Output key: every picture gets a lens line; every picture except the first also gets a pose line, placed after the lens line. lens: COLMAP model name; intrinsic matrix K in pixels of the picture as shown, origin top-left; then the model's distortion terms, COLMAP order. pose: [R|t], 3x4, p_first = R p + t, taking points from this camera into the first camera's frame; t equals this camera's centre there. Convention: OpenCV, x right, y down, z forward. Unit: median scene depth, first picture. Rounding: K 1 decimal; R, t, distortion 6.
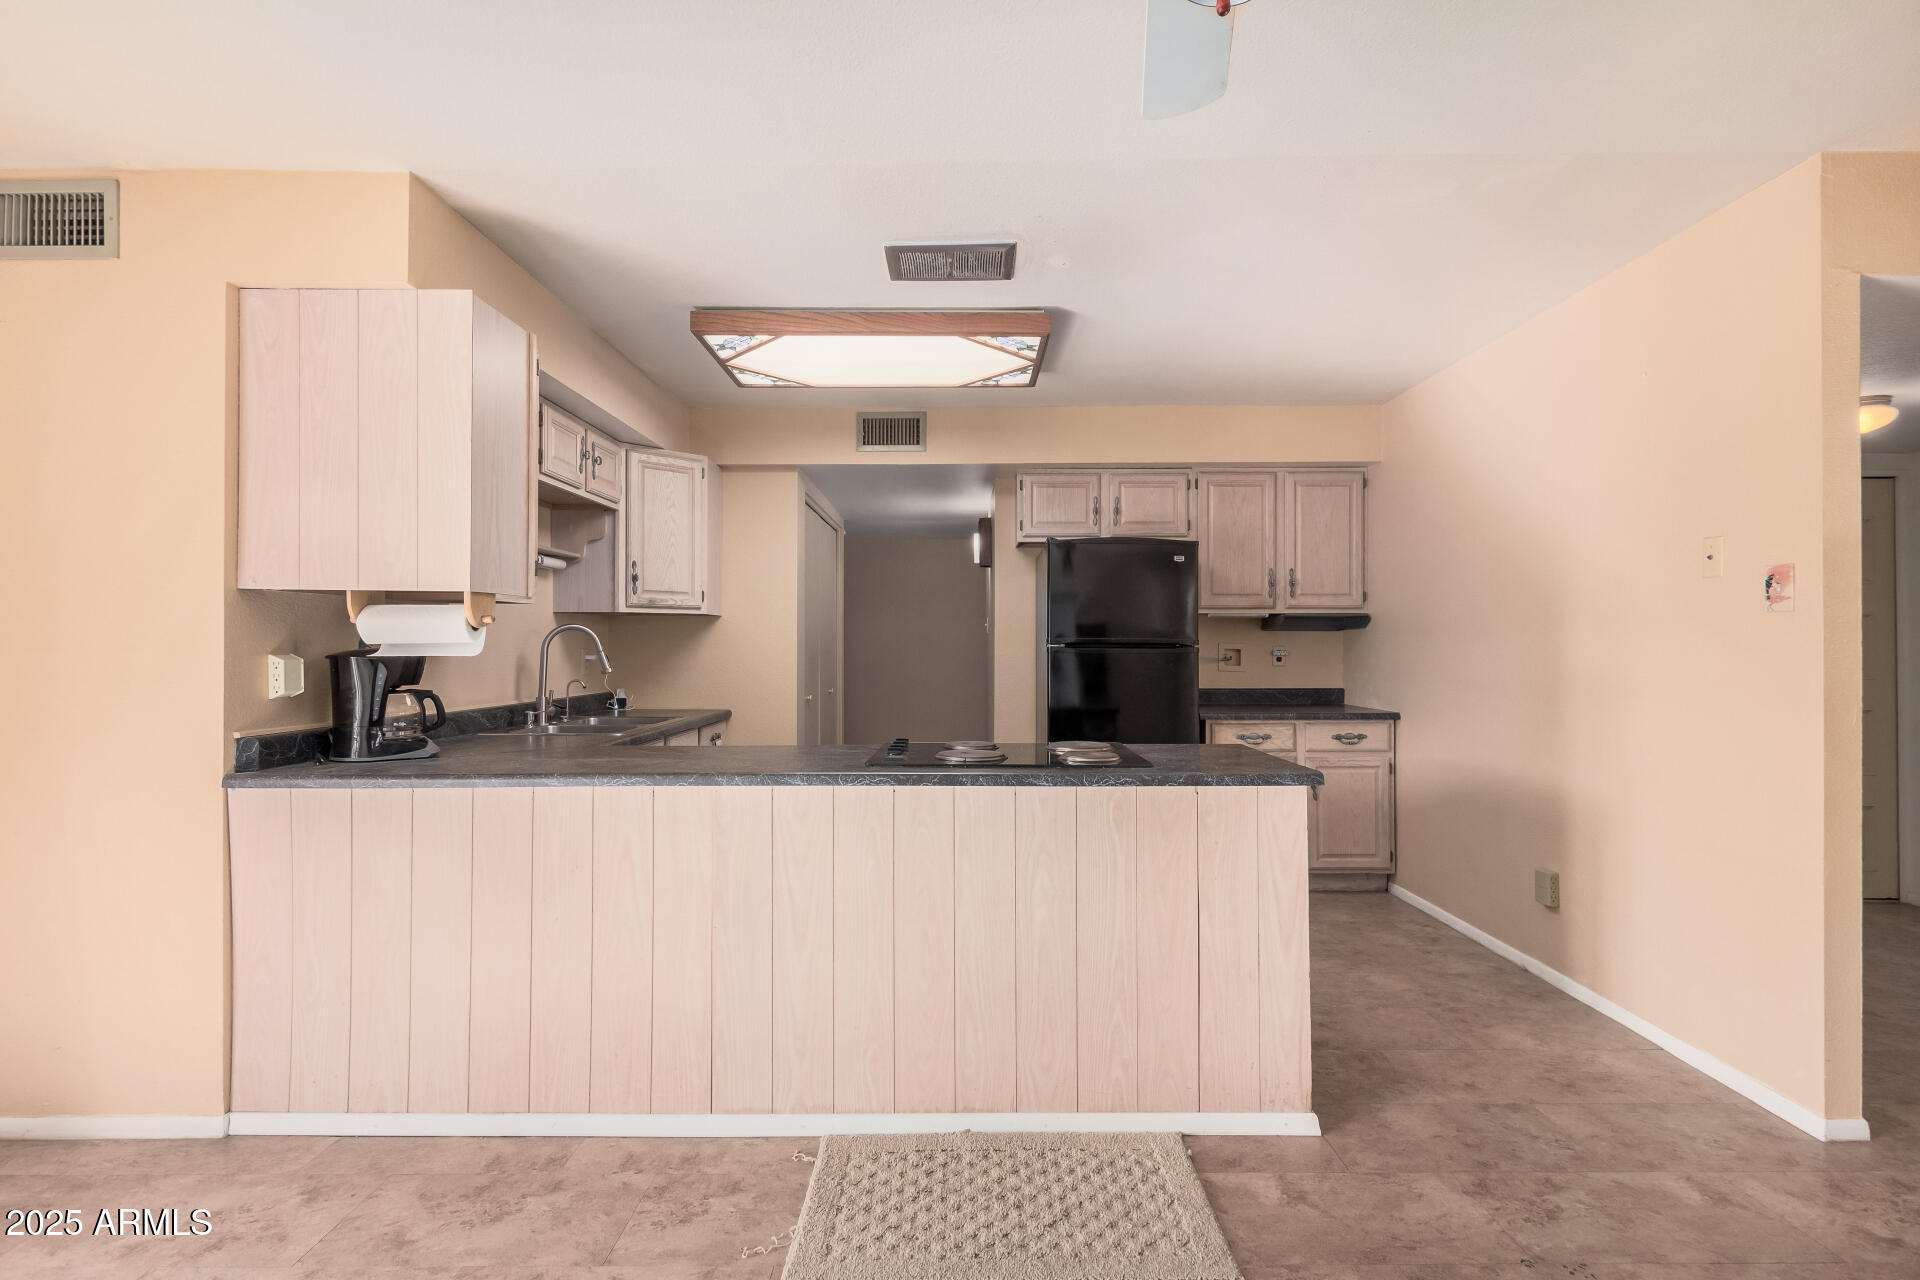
lens RADIAL K [[887.7, 0, 966.7], [0, 887.7, 640.2], [0, 0, 1]] dist [0.005861, -0.002760]
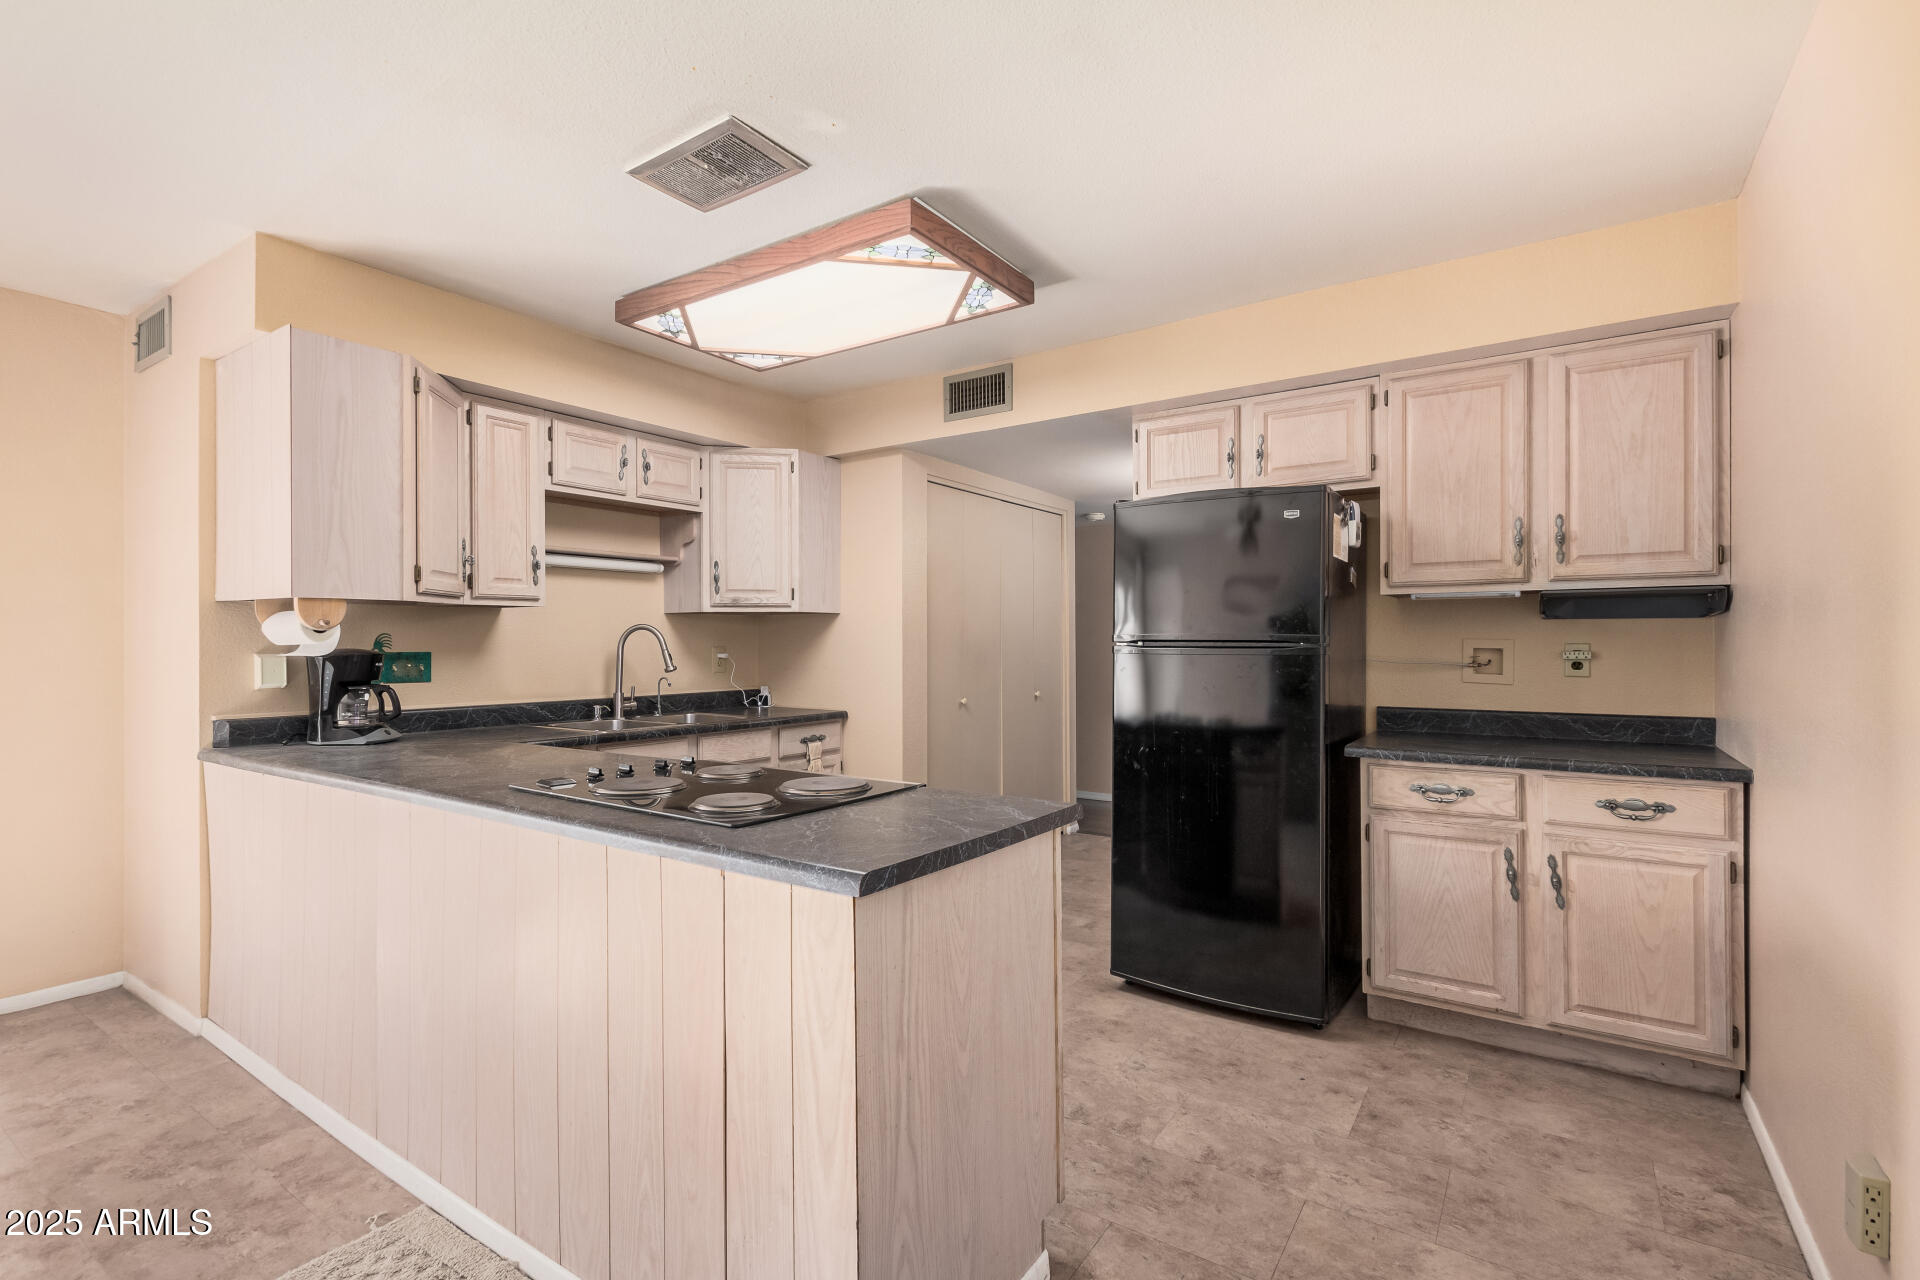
lens RADIAL K [[887.7, 0, 960.7], [0, 887.7, 641.0], [0, 0, 1]] dist [0.005861, -0.002760]
pose [[0.823882, -0.002941, -0.566754, 0.399098], [0.006209, 0.999973, 0.003836, -0.000322], [0.566727, -0.006679, 0.823878, 0.296978]]
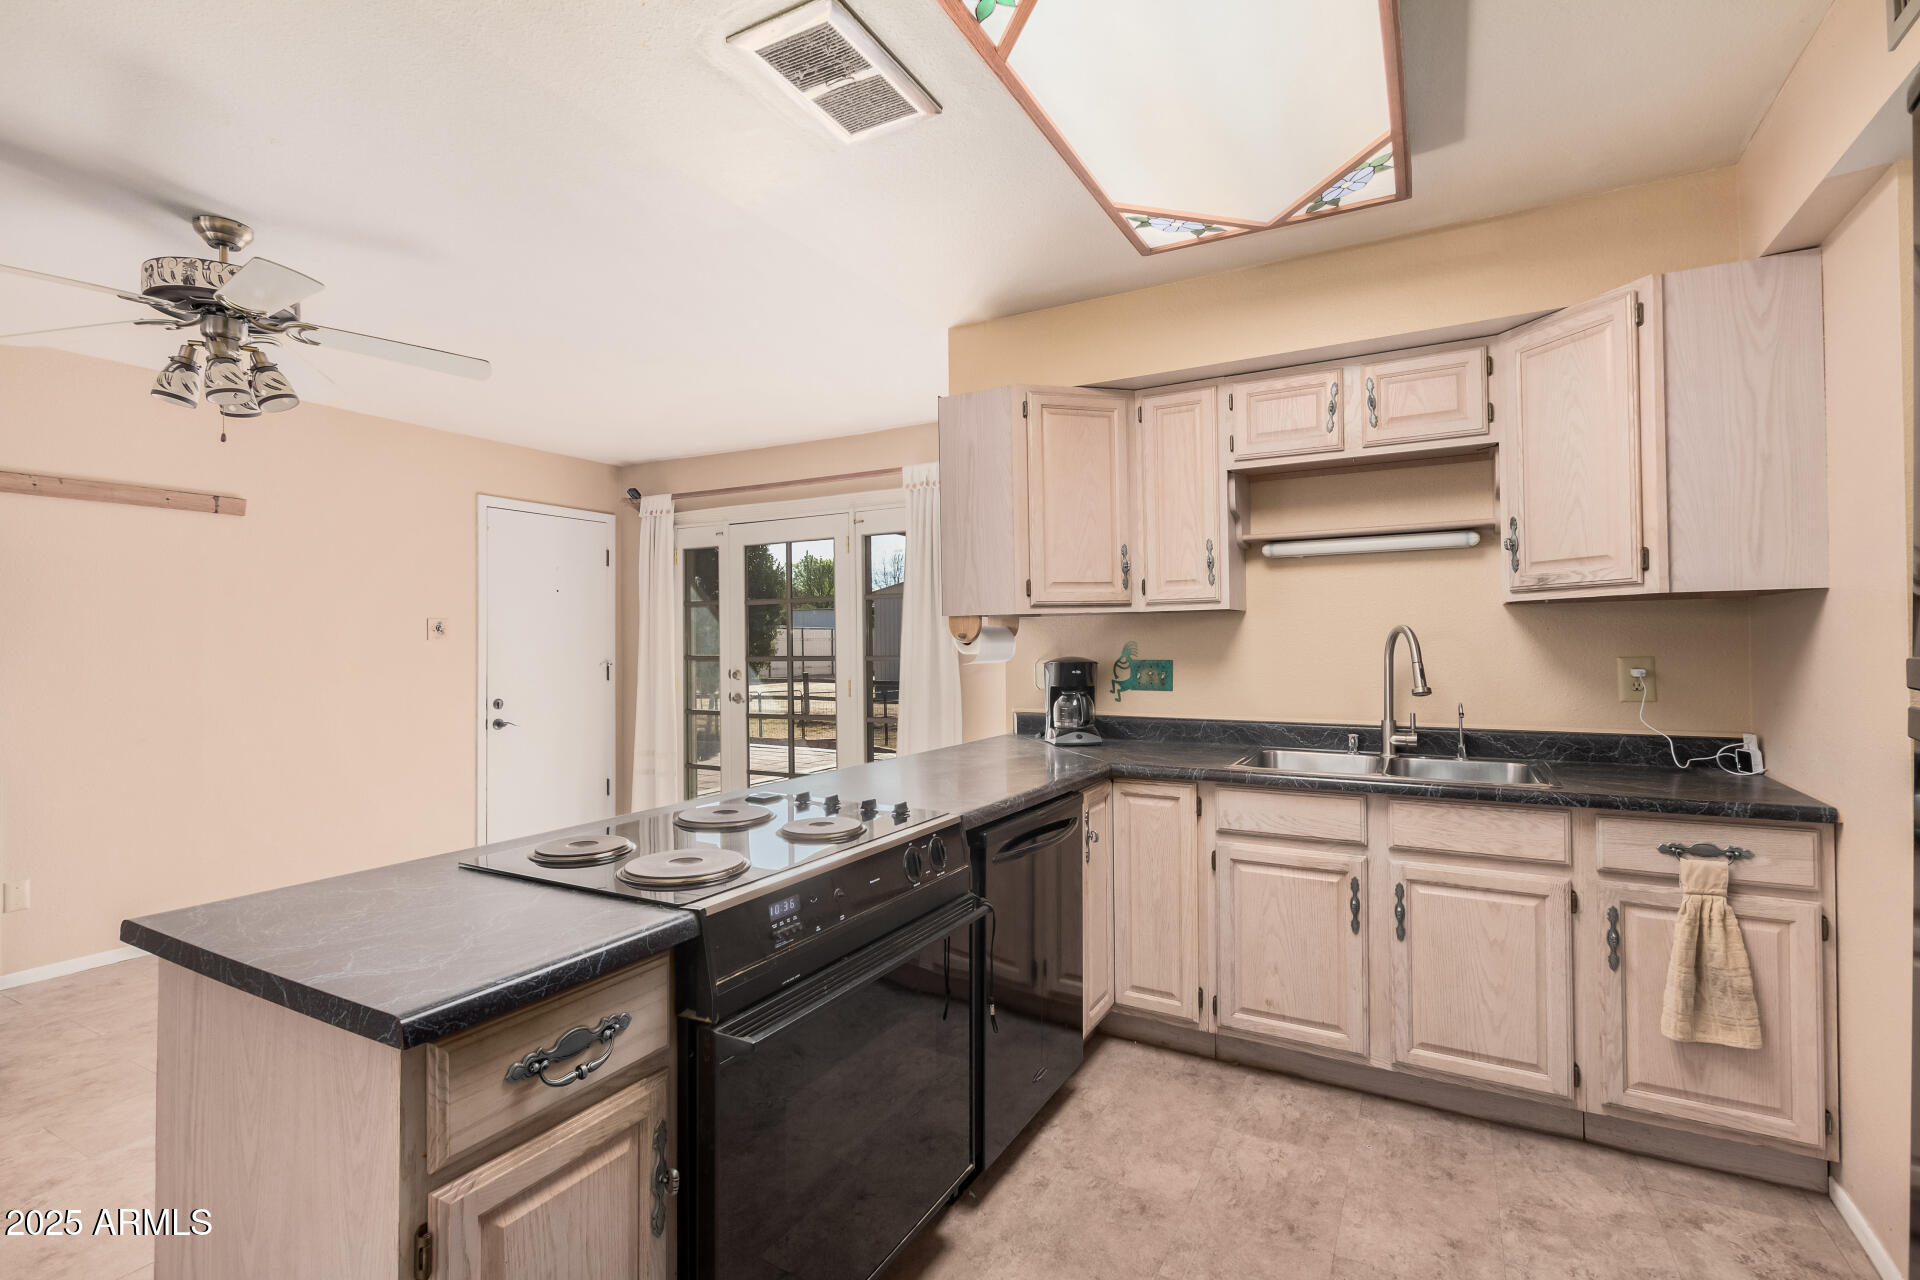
lens RADIAL K [[887.7, 0, 944.0], [0, 887.7, 635.7], [0, 0, 1]] dist [0.005861, -0.002760]
pose [[-0.502835, -0.009251, -0.864333, 0.328918], [0.008911, 0.999834, -0.015886, -0.001121], [0.864337, -0.015690, -0.502669, 0.894963]]
